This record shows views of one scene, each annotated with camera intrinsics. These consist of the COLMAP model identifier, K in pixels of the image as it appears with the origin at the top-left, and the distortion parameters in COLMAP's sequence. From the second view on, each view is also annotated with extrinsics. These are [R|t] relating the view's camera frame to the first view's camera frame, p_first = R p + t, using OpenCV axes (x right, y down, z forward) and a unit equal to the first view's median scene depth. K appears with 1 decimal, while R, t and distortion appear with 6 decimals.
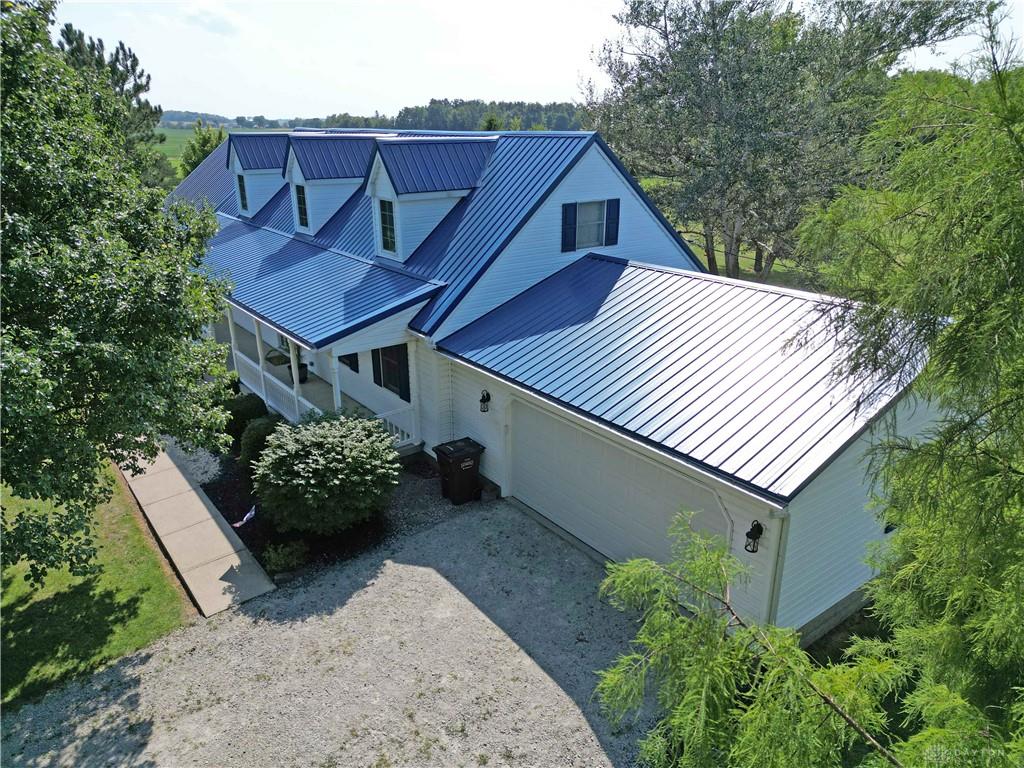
lens RADIAL K [[716.1, 0, 512.0], [0, 716.1, 384.0], [0, 0, 1]] dist [0.086091, -0.136756]
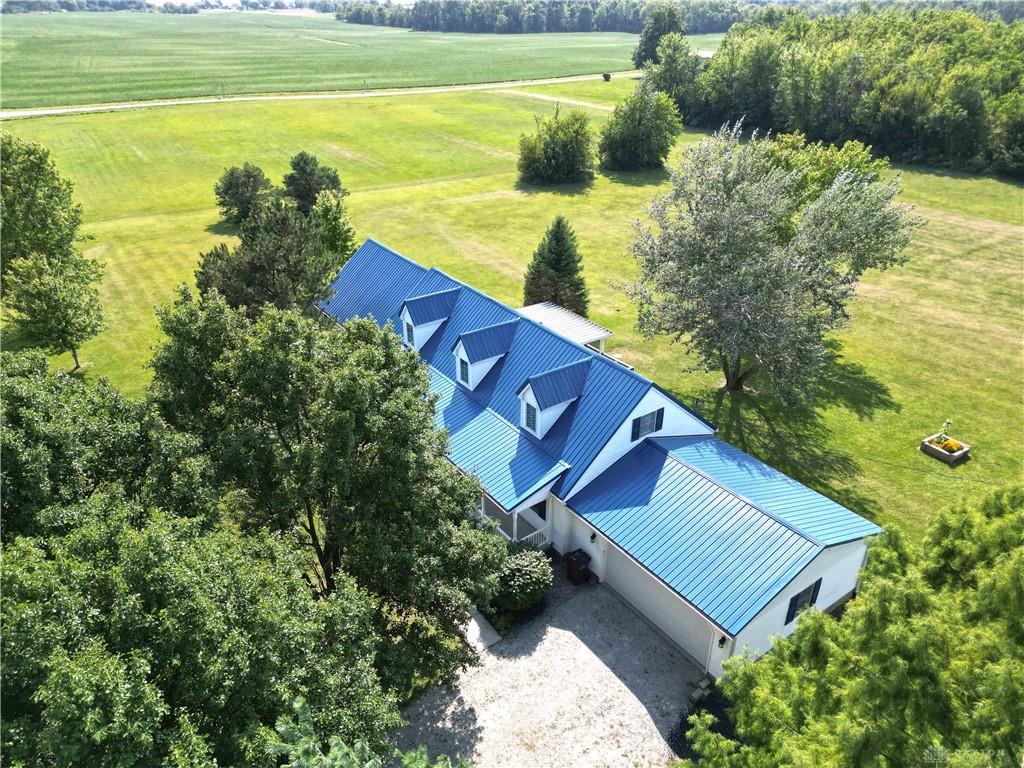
lens RADIAL K [[716.1, 0, 512.0], [0, 716.1, 384.0], [0, 0, 1]] dist [0.086091, -0.136756]
pose [[0.999727, 0.014386, -0.018387, -0.218952], [-0.011833, 0.991159, 0.132149, -0.618467], [0.020125, -0.131895, 0.991059, -0.847522]]
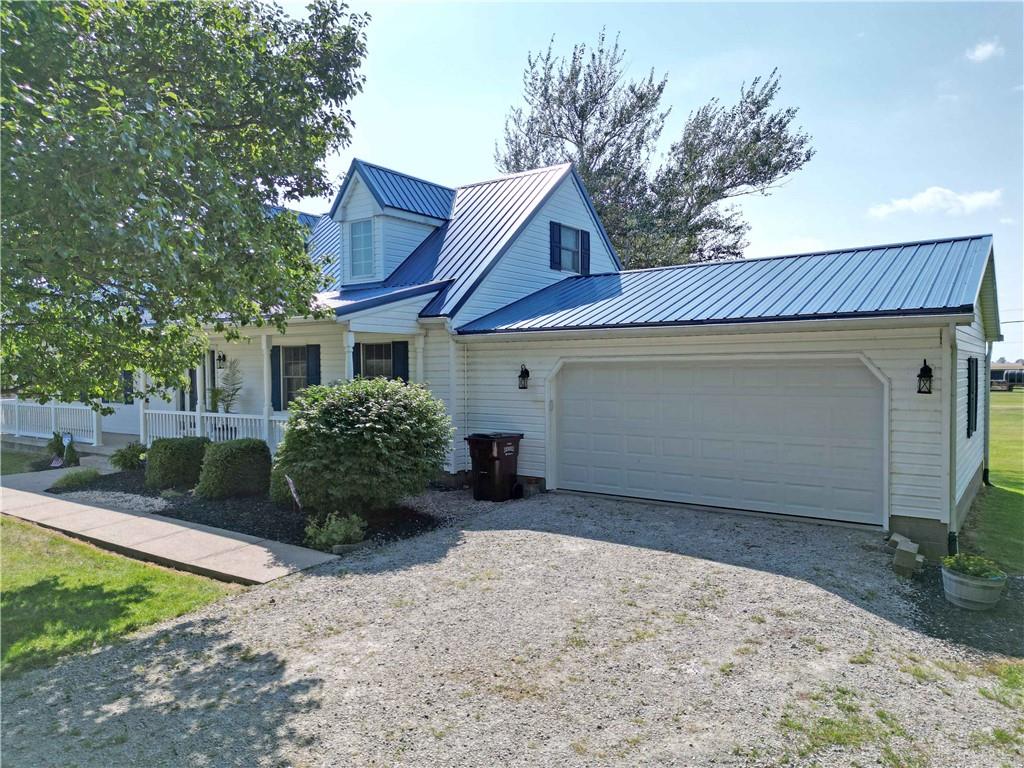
lens RADIAL K [[716.1, 0, 512.0], [0, 716.1, 384.0], [0, 0, 1]] dist [0.086091, -0.136756]
pose [[0.953504, -0.009217, 0.301239, -0.313558], [0.106562, 0.945277, -0.308375, 0.298760], [-0.281912, 0.326137, 0.902308, 0.183324]]
